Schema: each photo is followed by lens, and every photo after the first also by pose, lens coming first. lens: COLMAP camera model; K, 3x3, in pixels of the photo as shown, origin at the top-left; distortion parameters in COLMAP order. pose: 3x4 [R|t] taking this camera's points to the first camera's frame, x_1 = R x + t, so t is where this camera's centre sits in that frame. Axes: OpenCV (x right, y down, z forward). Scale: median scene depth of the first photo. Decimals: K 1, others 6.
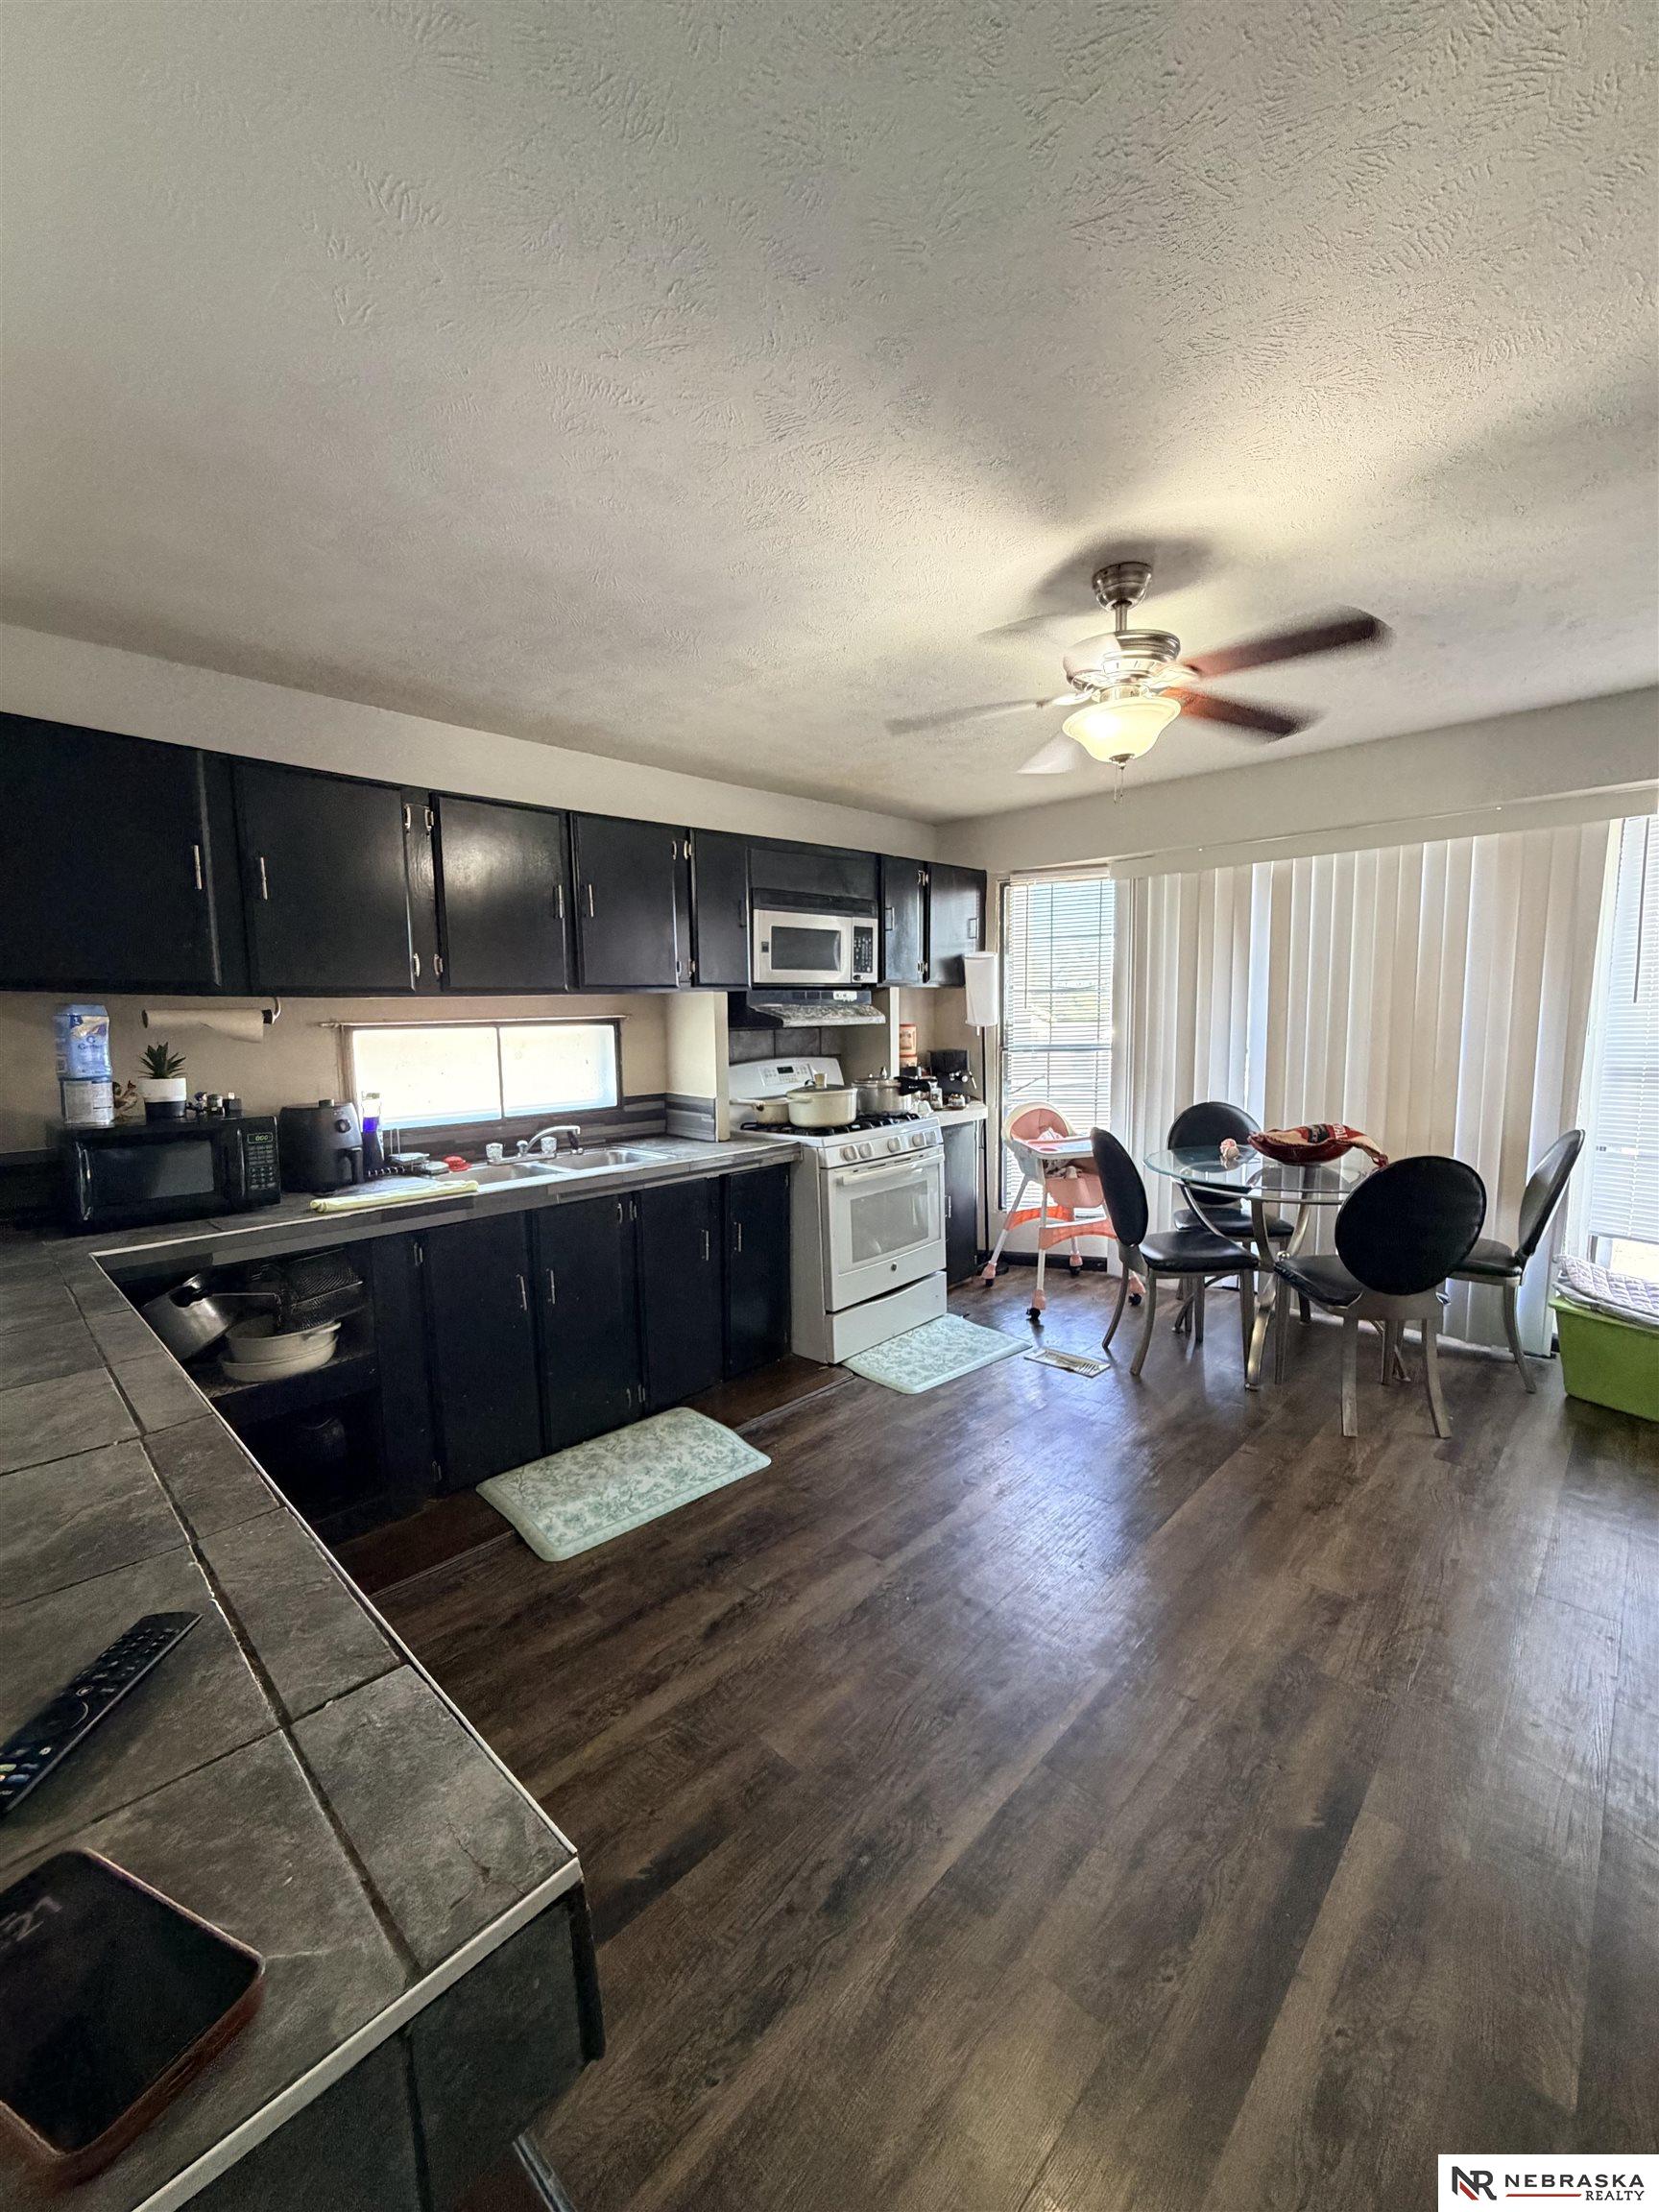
lens RADIAL K [[888.6, 0, 829.6], [0, 888.6, 1109.8], [0, 0, 1]] dist [0.002821, -0.000190]
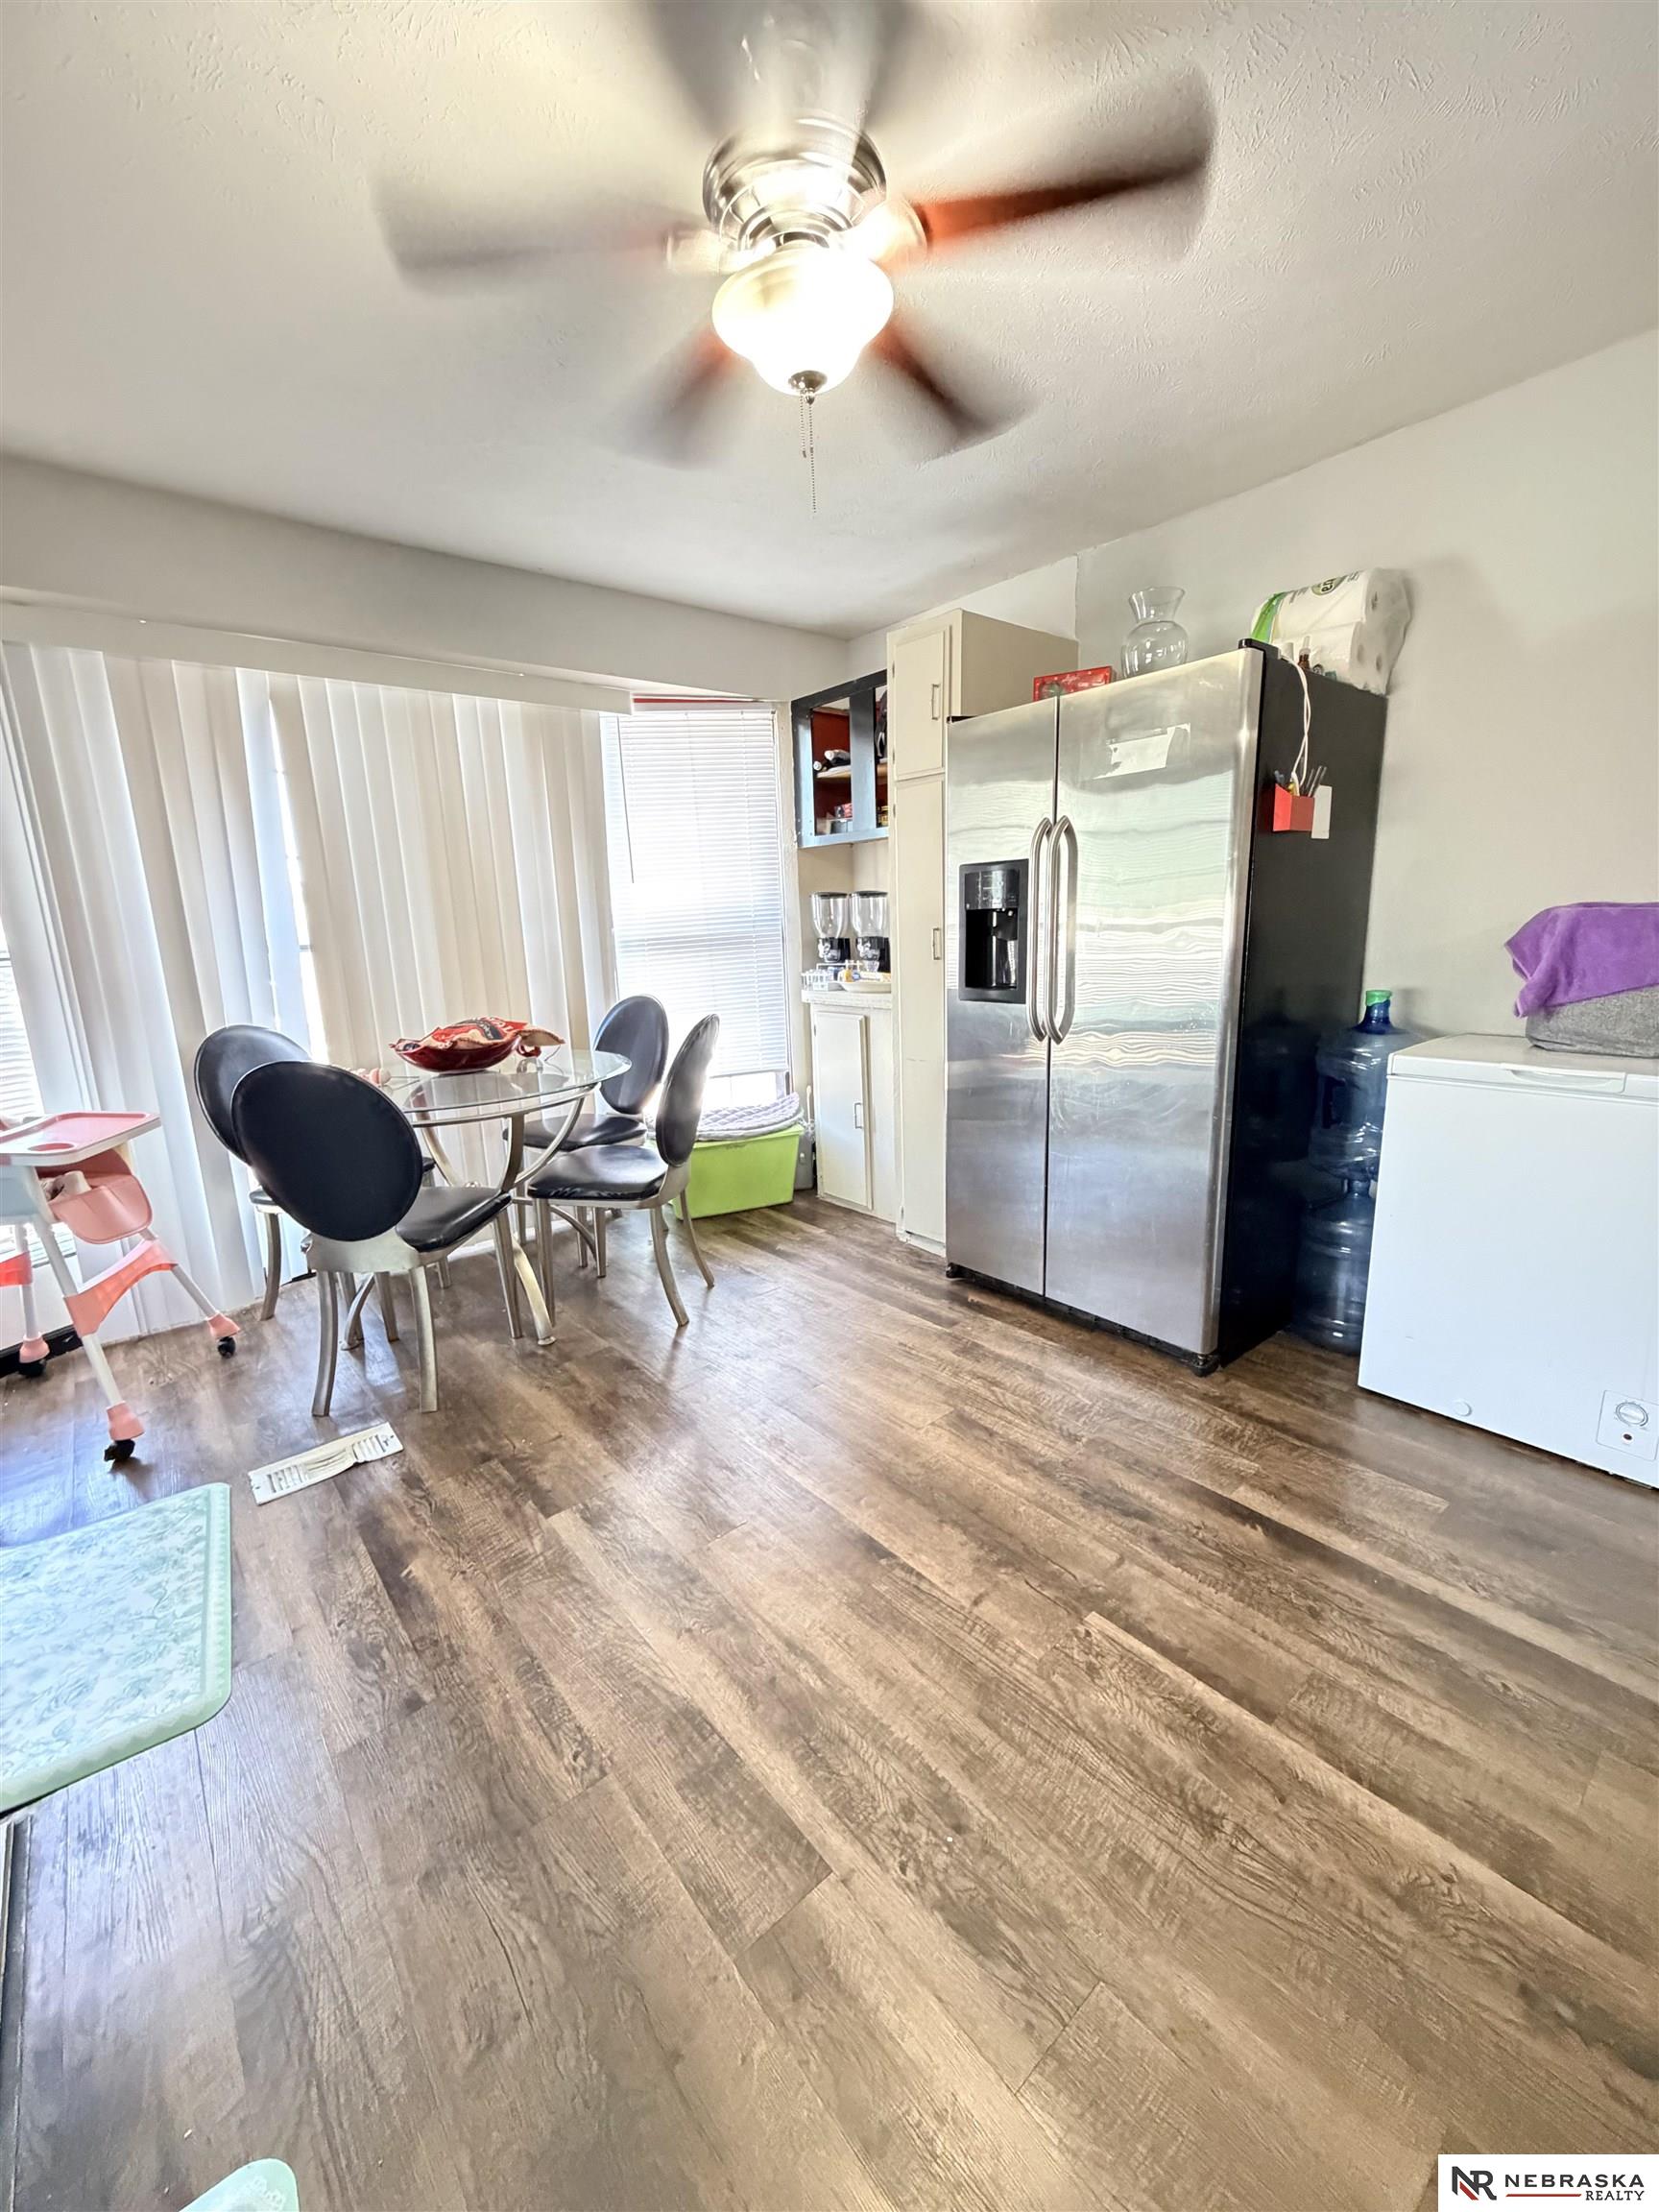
lens RADIAL K [[888.6, 0, 821.6], [0, 888.6, 1107.5], [0, 0, 1]] dist [0.002821, -0.000190]
pose [[0.125995, -0.194911, 0.972695, -0.247950], [0.147310, 0.973314, 0.175954, -0.002625], [-0.981033, 0.121118, 0.151345, 0.619922]]
